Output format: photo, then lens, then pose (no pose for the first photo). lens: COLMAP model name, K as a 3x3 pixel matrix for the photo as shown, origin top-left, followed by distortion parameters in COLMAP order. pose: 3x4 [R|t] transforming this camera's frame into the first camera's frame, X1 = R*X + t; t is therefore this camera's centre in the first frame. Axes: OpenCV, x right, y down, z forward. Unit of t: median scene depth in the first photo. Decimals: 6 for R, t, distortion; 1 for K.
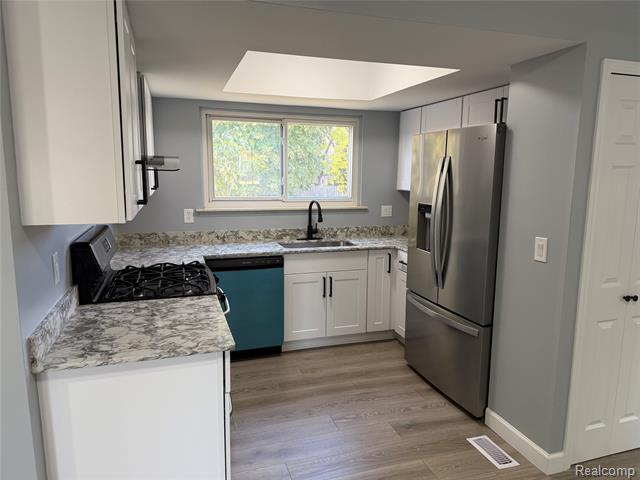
lens RADIAL K [[451.5, 0, 322.0], [0, 451.5, 238.6], [0, 0, 1]] dist [0.012671, -0.004178]
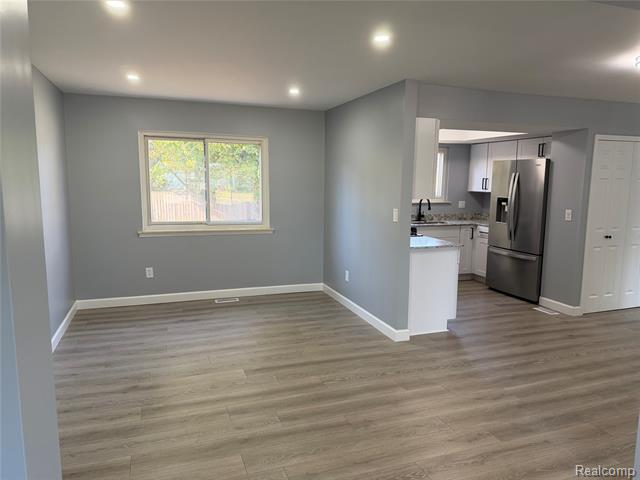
lens RADIAL K [[451.5, 0, 318.1], [0, 451.5, 238.9], [0, 0, 1]] dist [0.012671, -0.004178]
pose [[0.999785, -0.005978, 0.019850, -0.506672], [0.006276, 0.999868, -0.014963, 0.104624], [-0.019758, 0.015084, 0.999691, -0.769504]]
